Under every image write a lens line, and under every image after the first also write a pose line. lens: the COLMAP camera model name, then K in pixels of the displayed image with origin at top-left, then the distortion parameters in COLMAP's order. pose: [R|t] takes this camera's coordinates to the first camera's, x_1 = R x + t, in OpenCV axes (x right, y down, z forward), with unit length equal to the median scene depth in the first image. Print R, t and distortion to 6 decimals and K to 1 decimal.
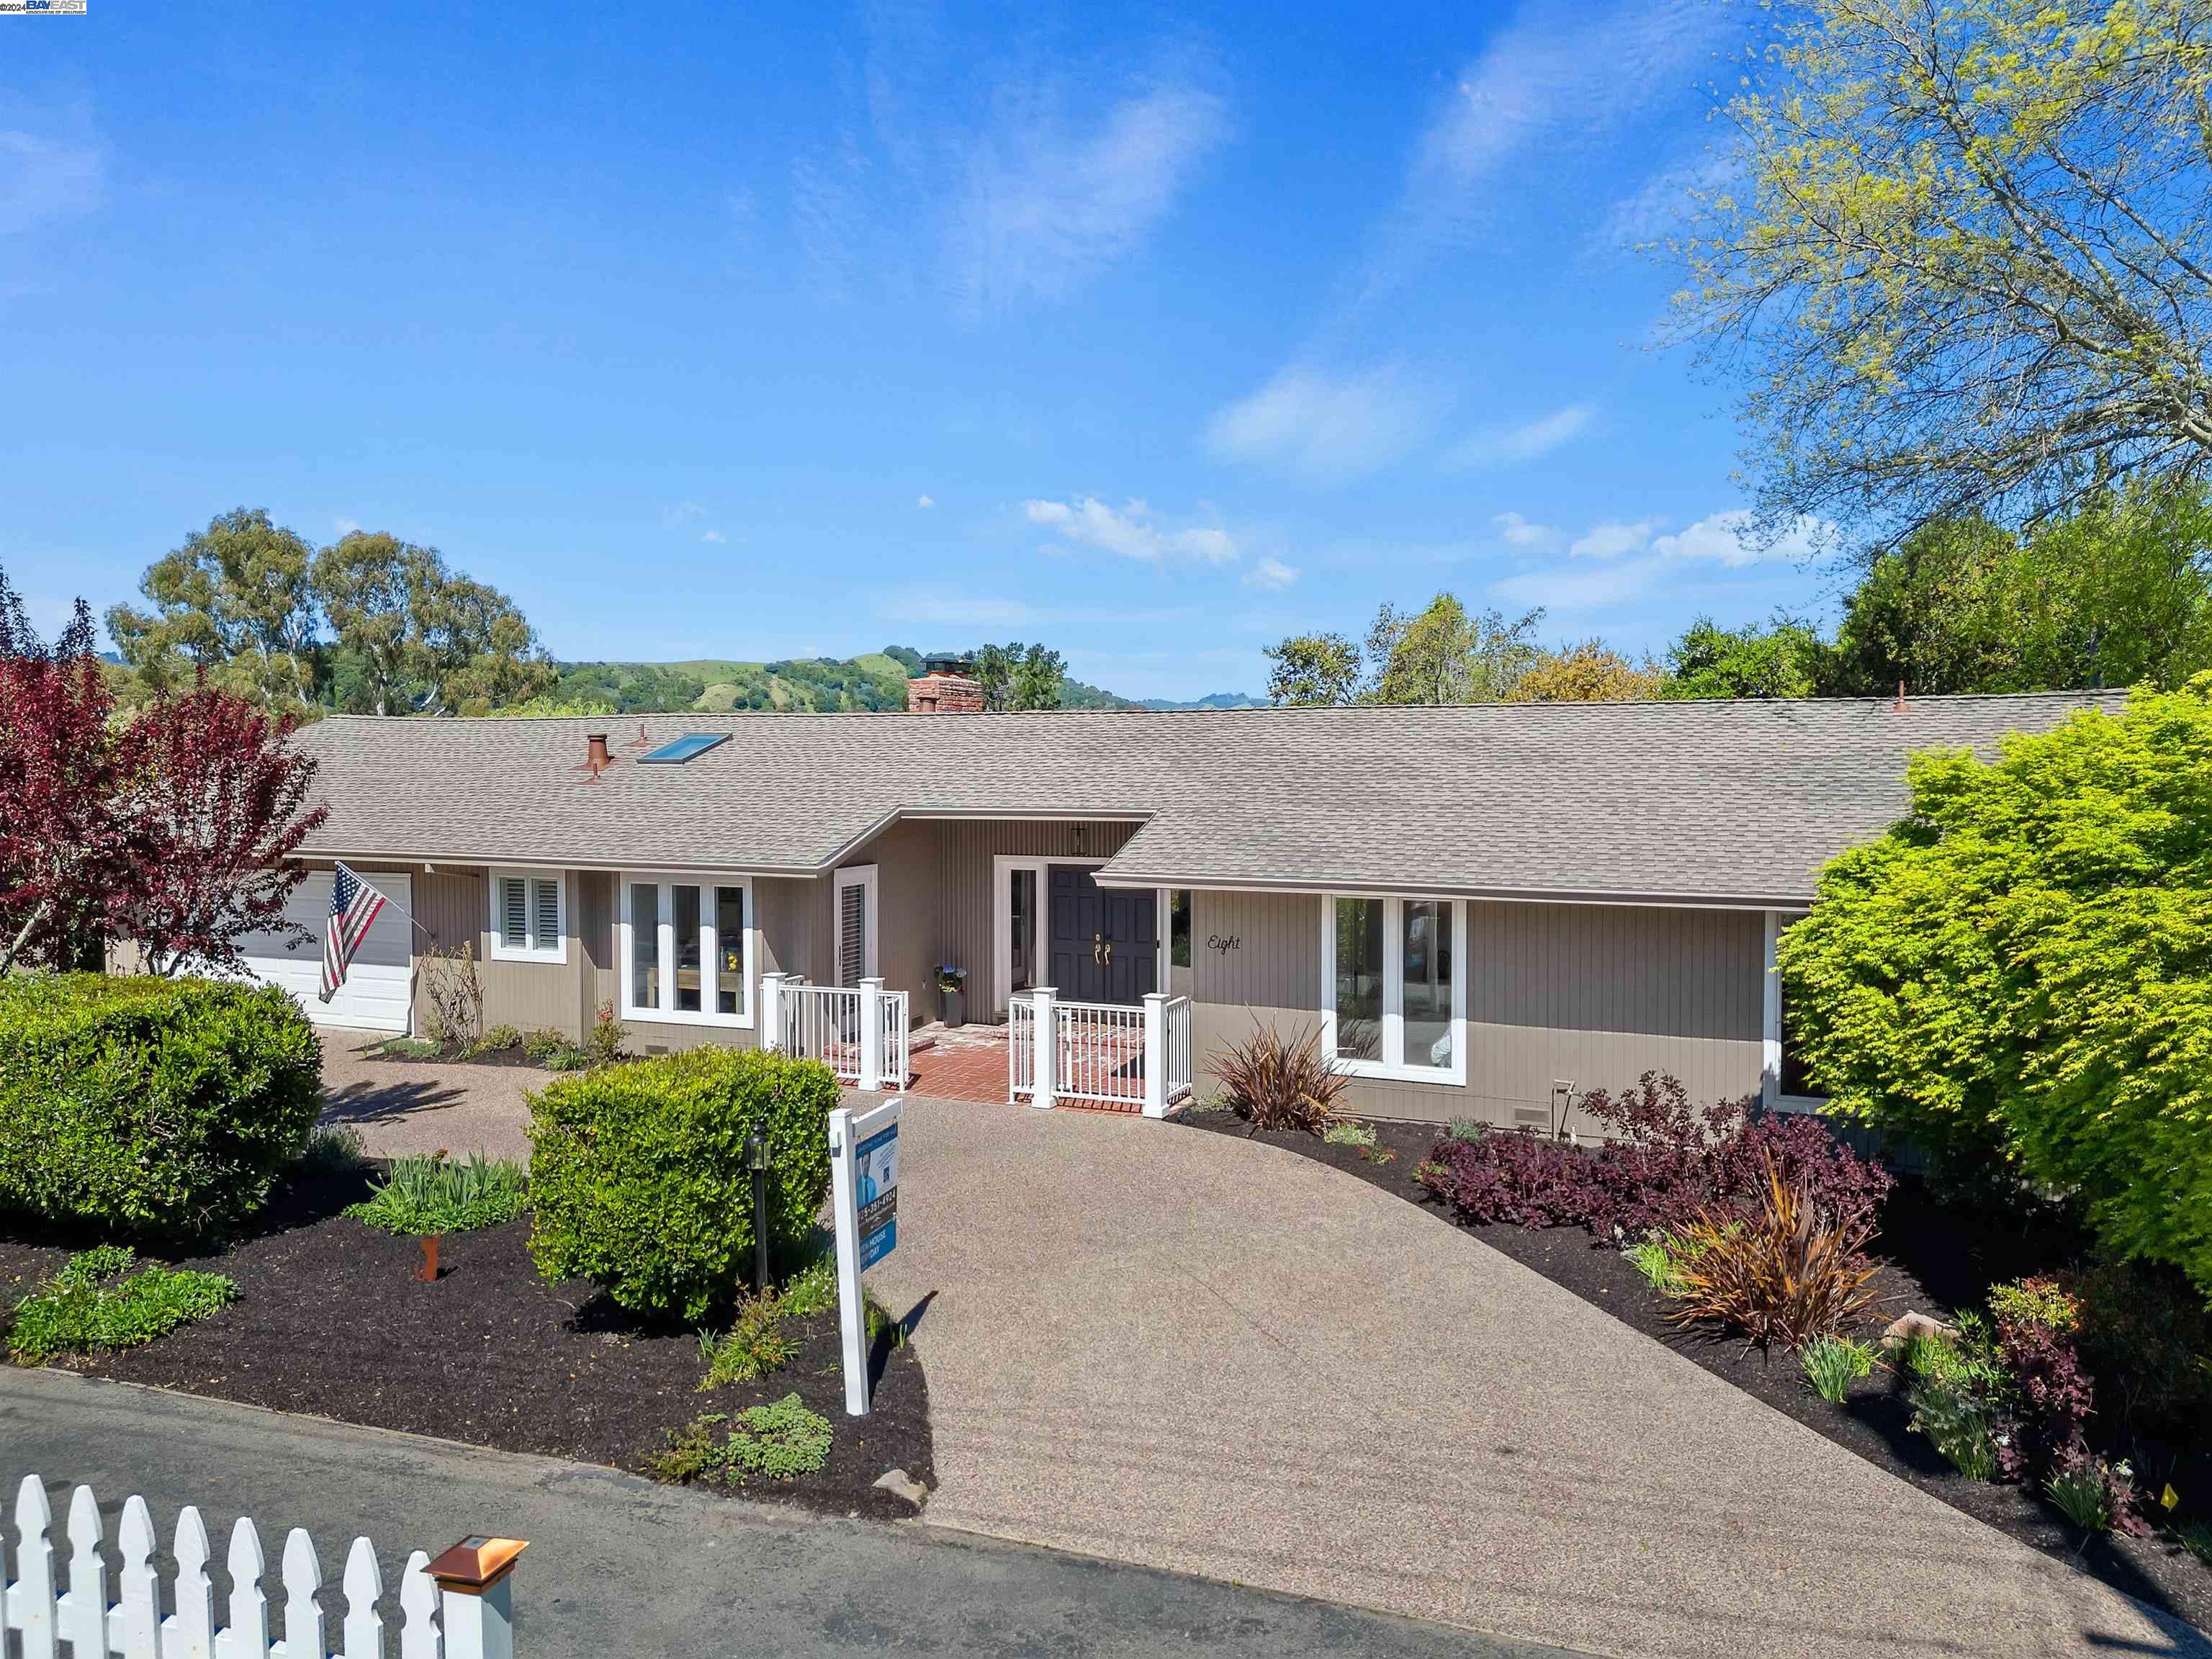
lens RADIAL K [[1628.6, 0, 1106.0], [0, 1628.6, 829.5], [0, 0, 1]] dist [0.112905, -0.140430]
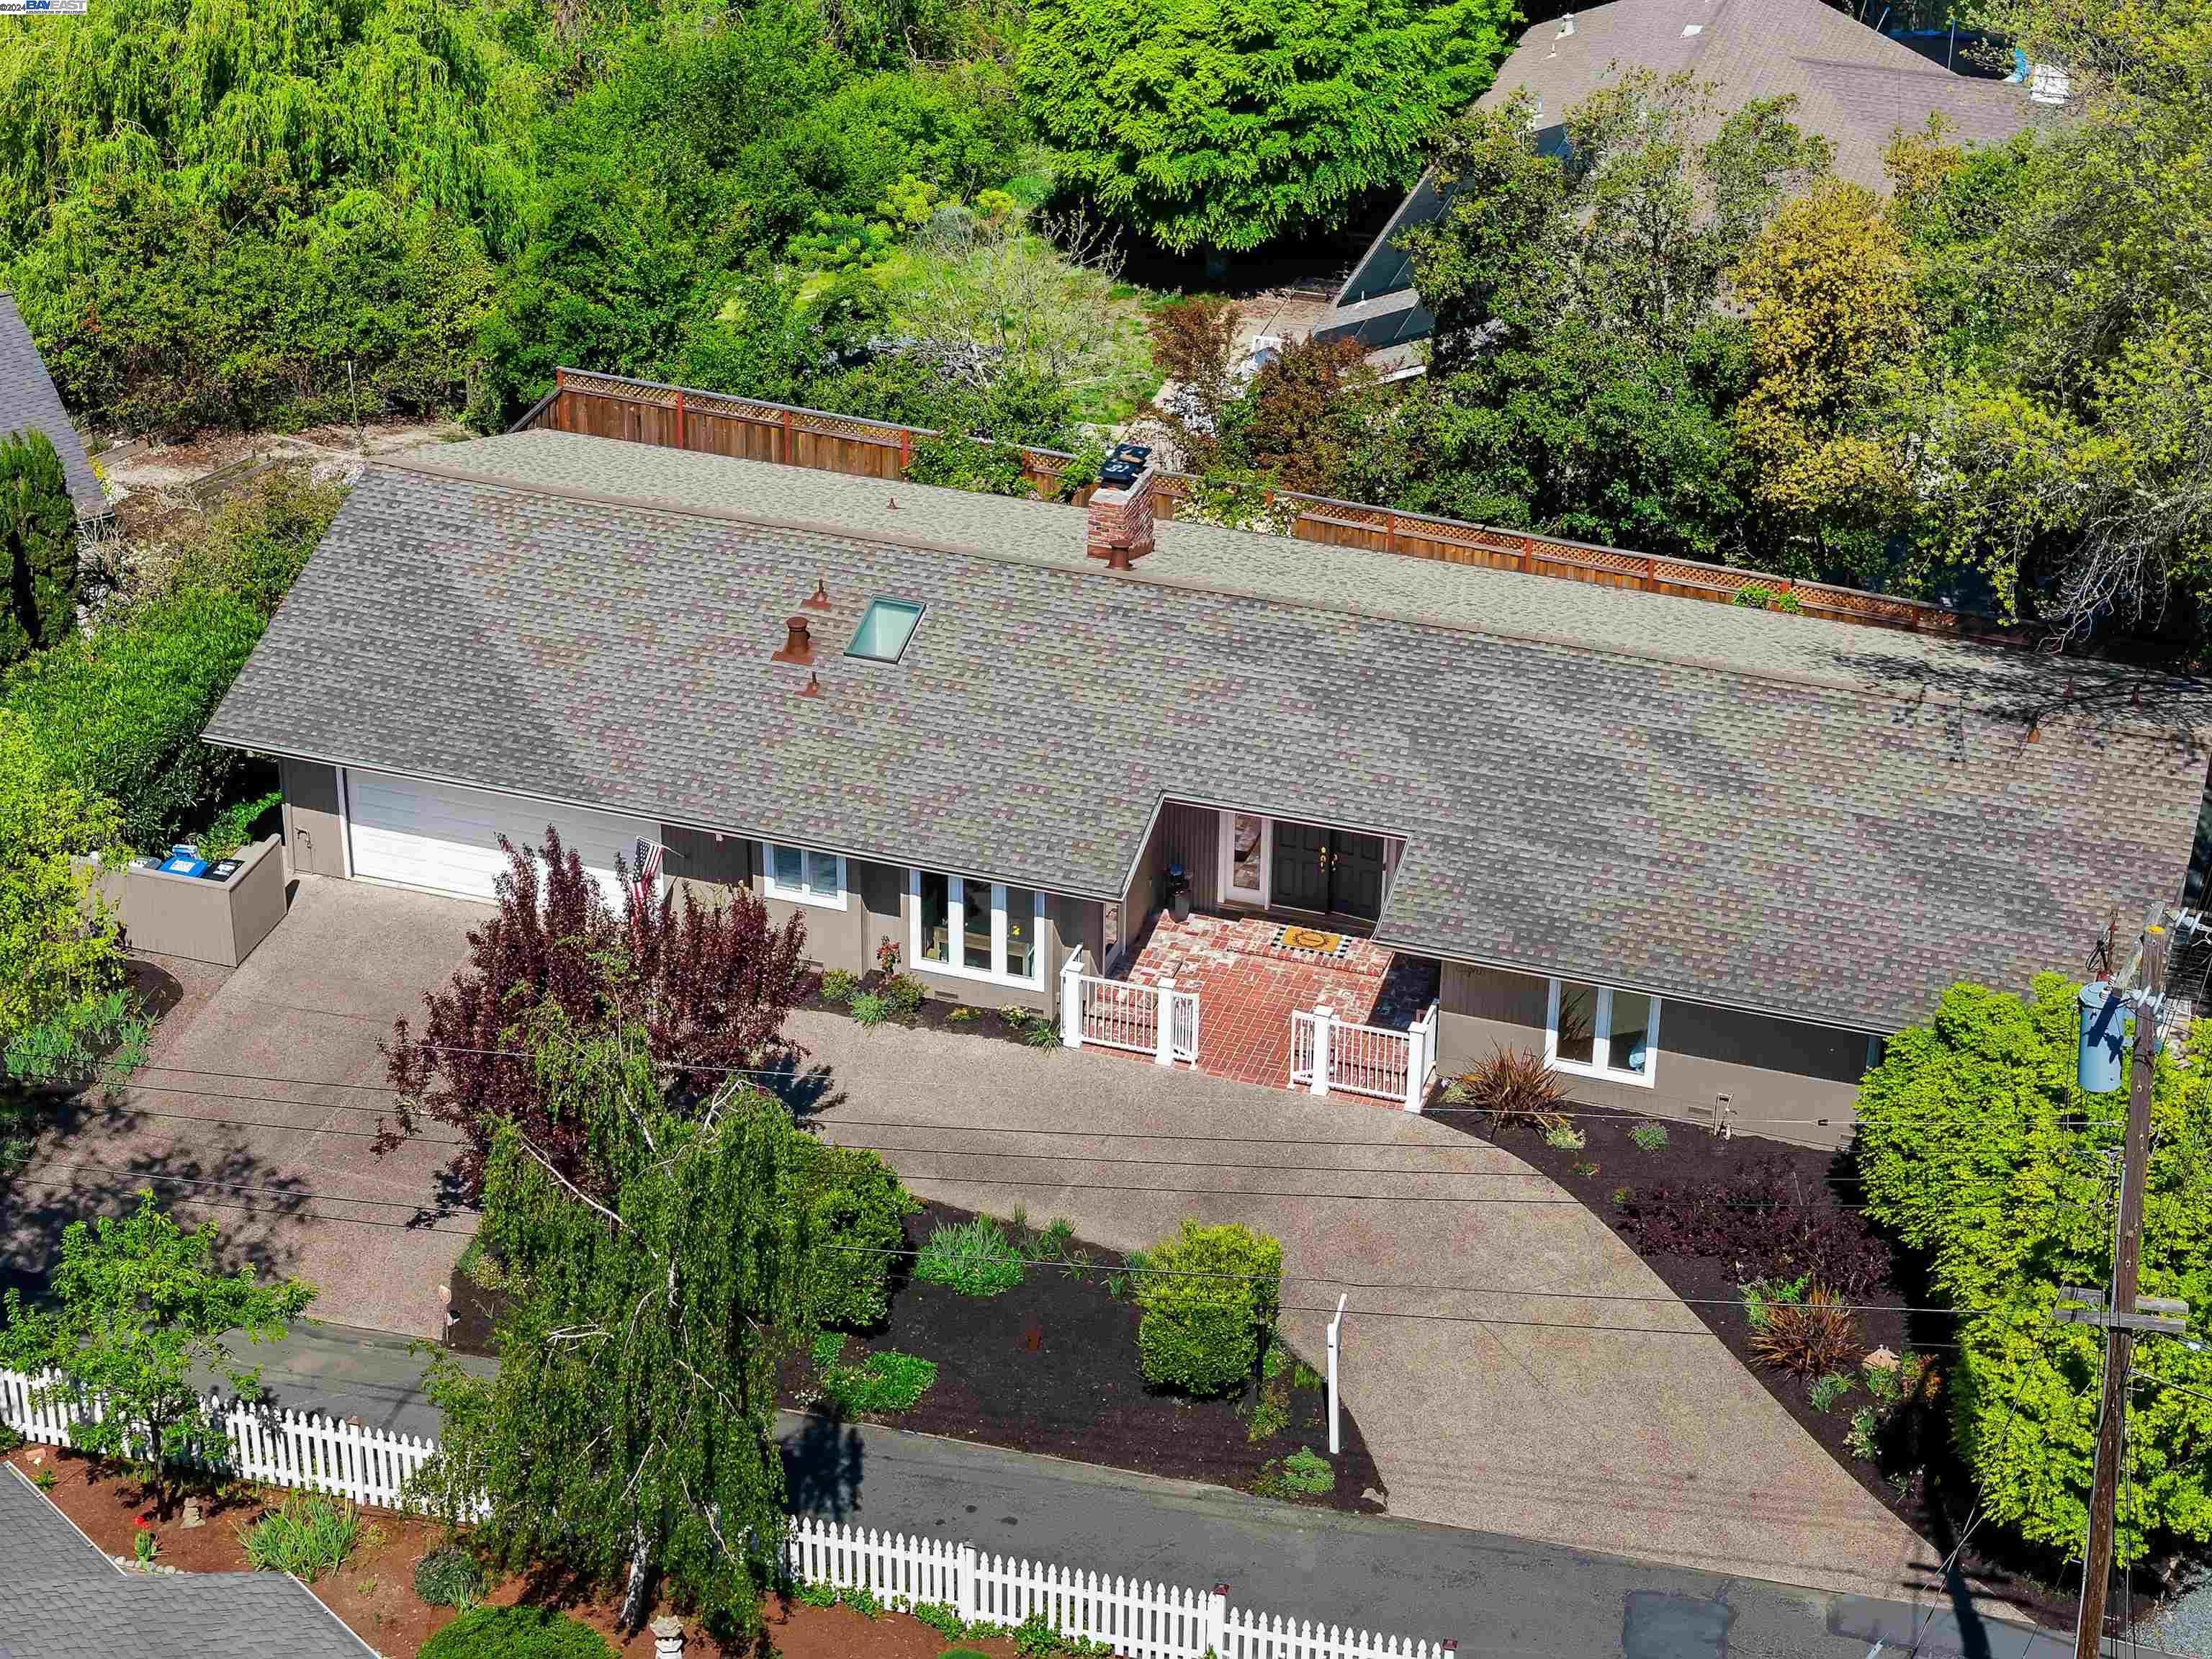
lens RADIAL K [[4594.4, 0, 1106.0], [0, 4594.4, 829.5], [0, 0, 1]] dist [0.068910, 0.063879]
pose [[0.996015, -0.036856, 0.081214, -0.501754], [-0.003150, 0.895511, 0.445028, -1.647026], [-0.089130, -0.443510, 0.891827, -2.121362]]
